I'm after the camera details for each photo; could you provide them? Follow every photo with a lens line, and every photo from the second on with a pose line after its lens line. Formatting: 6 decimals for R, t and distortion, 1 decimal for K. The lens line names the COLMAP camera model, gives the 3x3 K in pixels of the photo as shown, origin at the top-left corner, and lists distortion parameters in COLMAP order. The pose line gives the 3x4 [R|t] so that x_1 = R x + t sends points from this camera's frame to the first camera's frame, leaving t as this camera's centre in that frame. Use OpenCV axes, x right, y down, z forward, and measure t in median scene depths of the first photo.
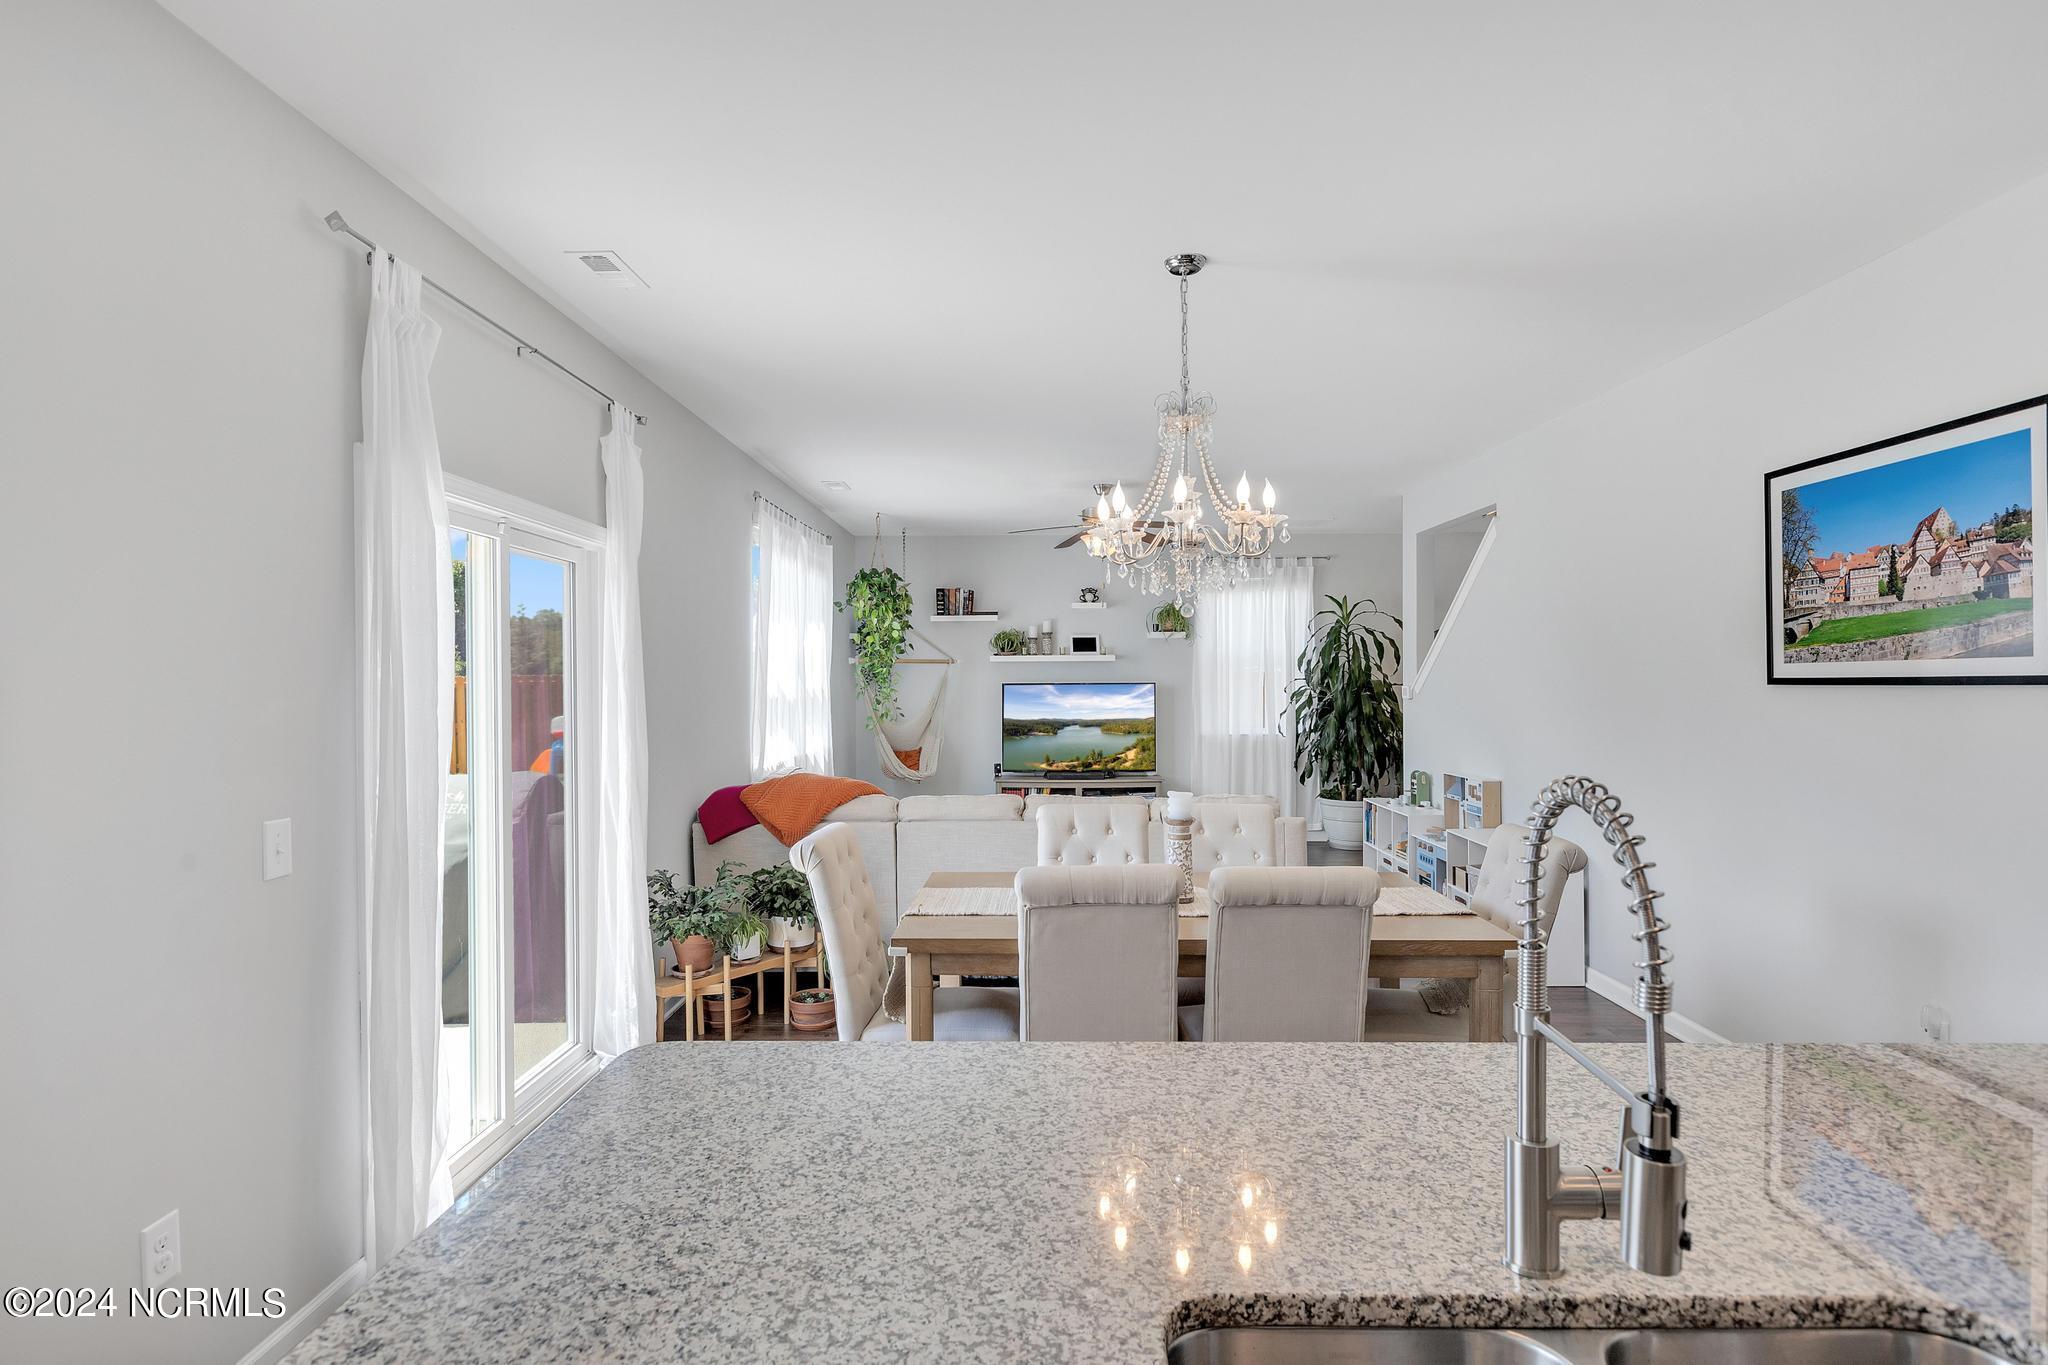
lens RADIAL K [[1046.2, 0, 1018.0], [0, 1046.2, 682.8], [0, 0, 1]] dist [-0.003442, 0.000518]
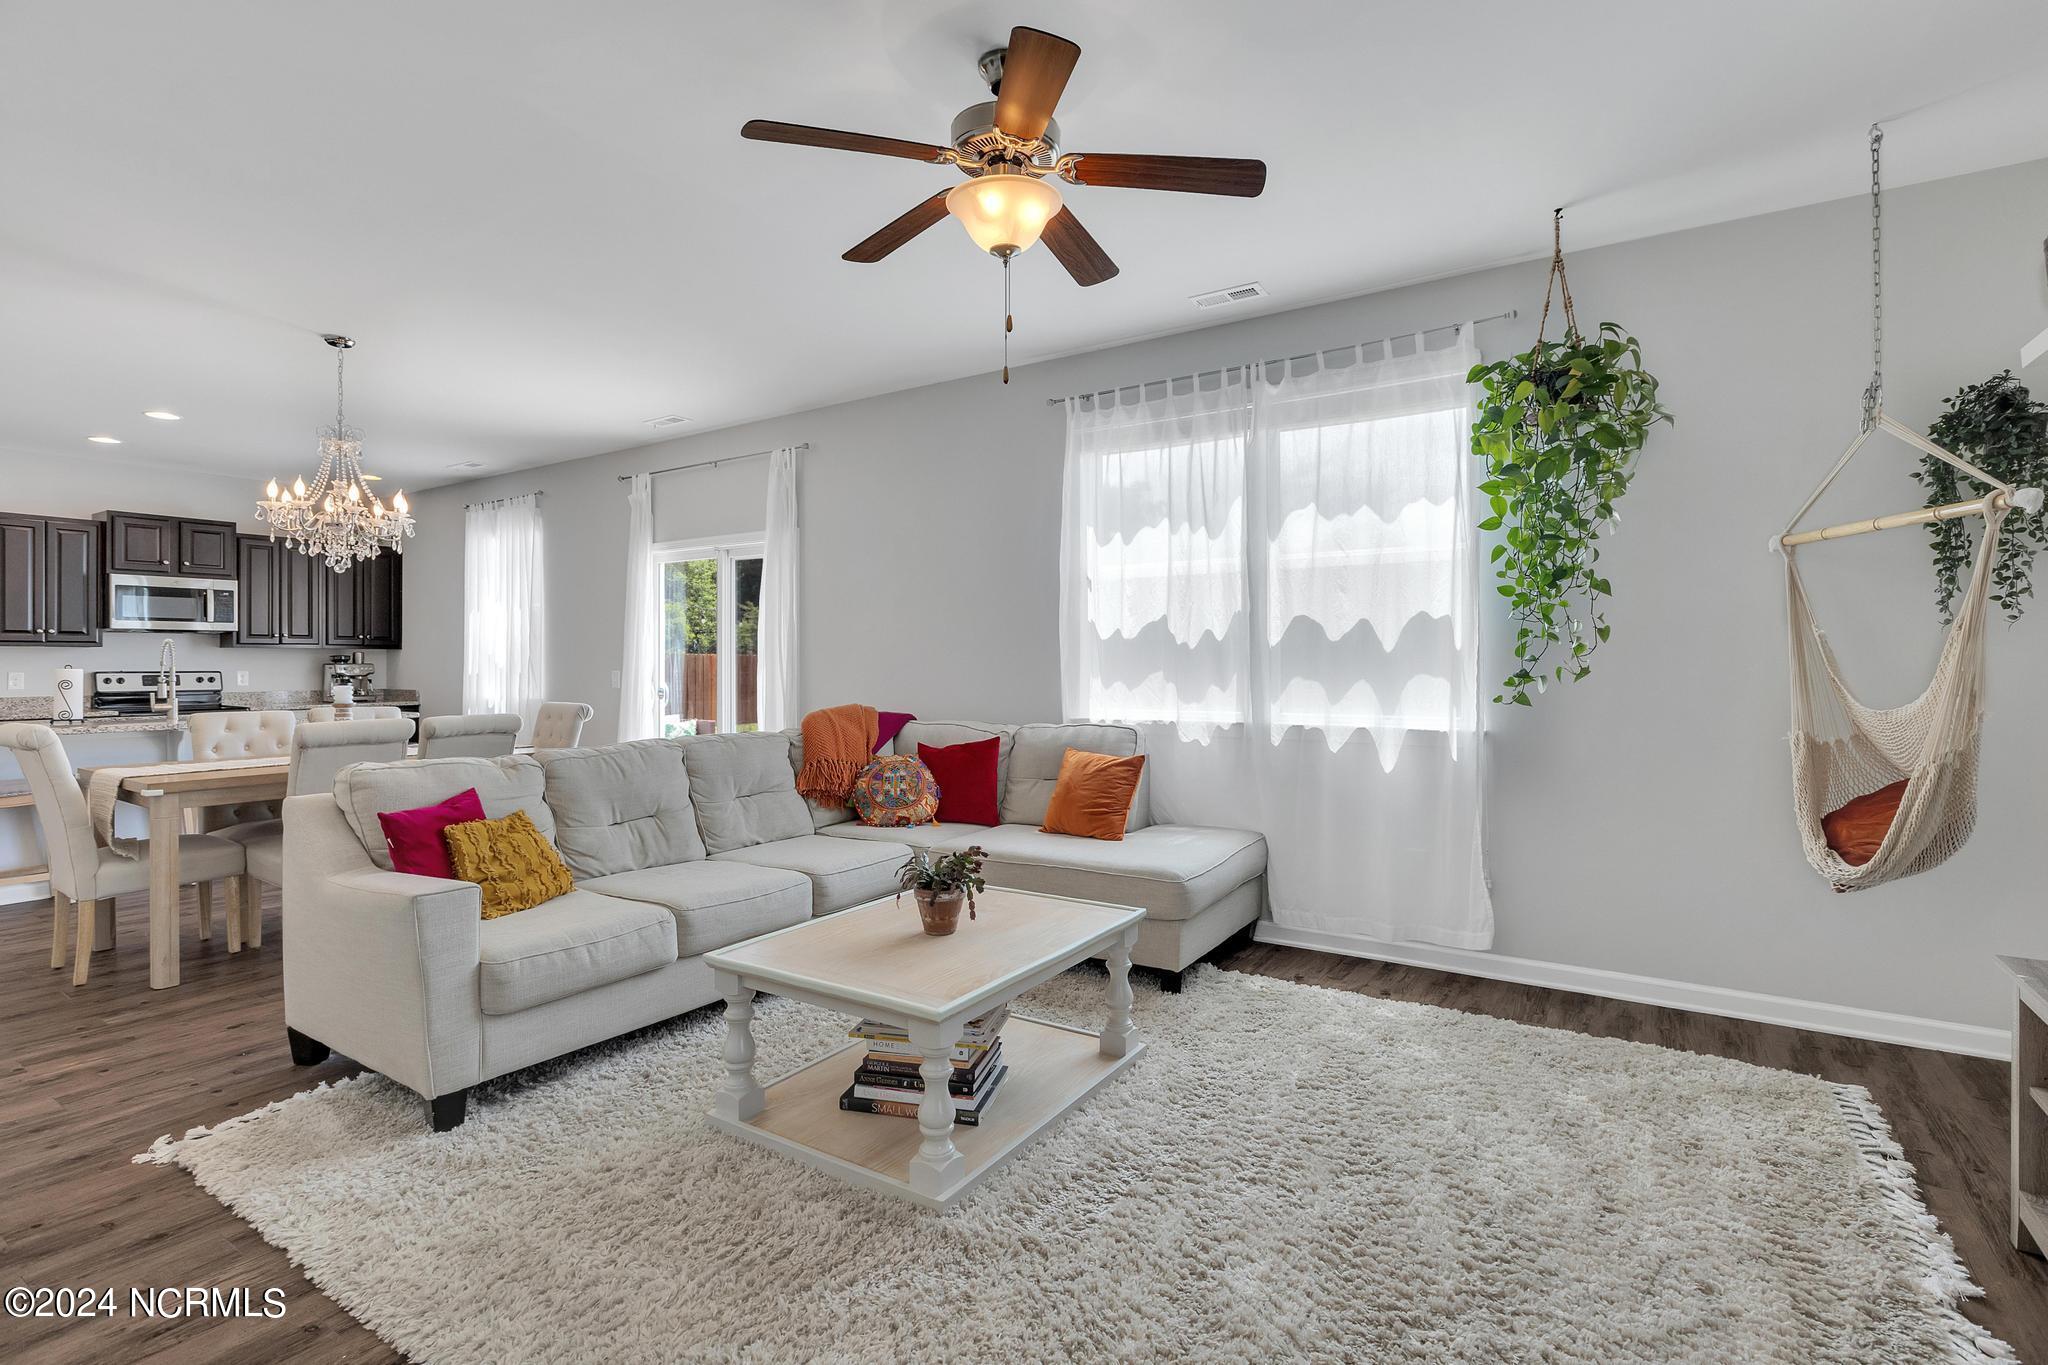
lens RADIAL K [[960.8, 0, 1029.4], [0, 960.8, 661.1], [0, 0, 1]] dist [-0.005368, -0.000536]
pose [[-0.529160, 0.002763, -0.848518, 0.303193], [-0.002571, 0.999985, 0.004860, 0.021452], [0.848518, 0.004753, -0.529145, 0.982550]]
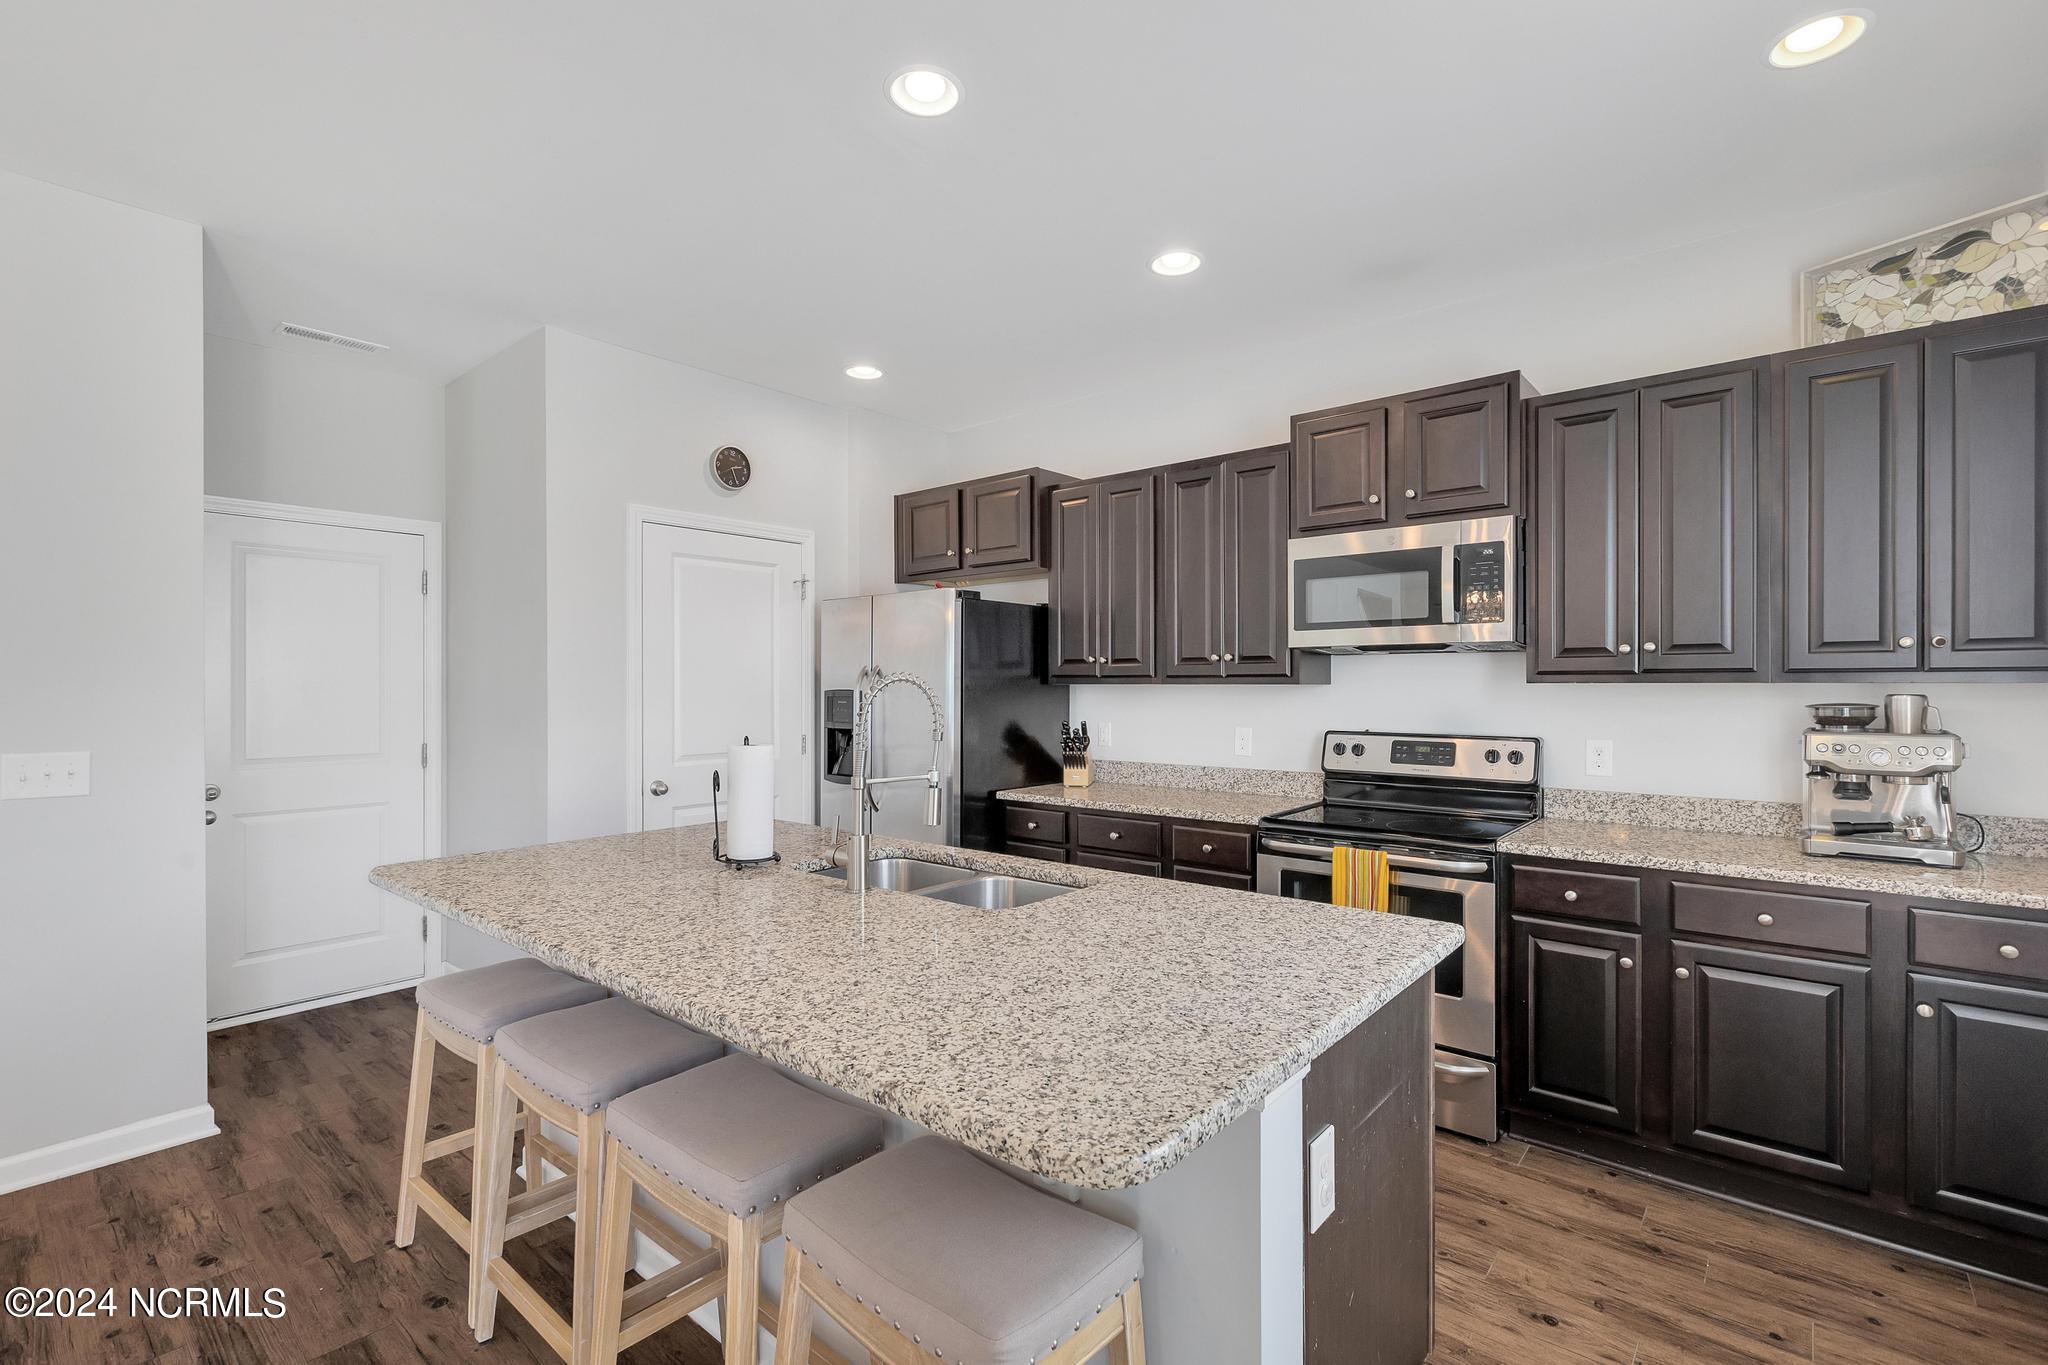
lens RADIAL K [[910.9, 0, 1034.5], [0, 910.9, 686.9], [0, 0, 1]] dist [0.000163, -0.000109]
pose [[-0.779325, 0.003347, 0.626611, -0.133873], [0.007413, 0.999965, 0.003878, 0.013784], [-0.626576, 0.007667, -0.779322, 0.262628]]
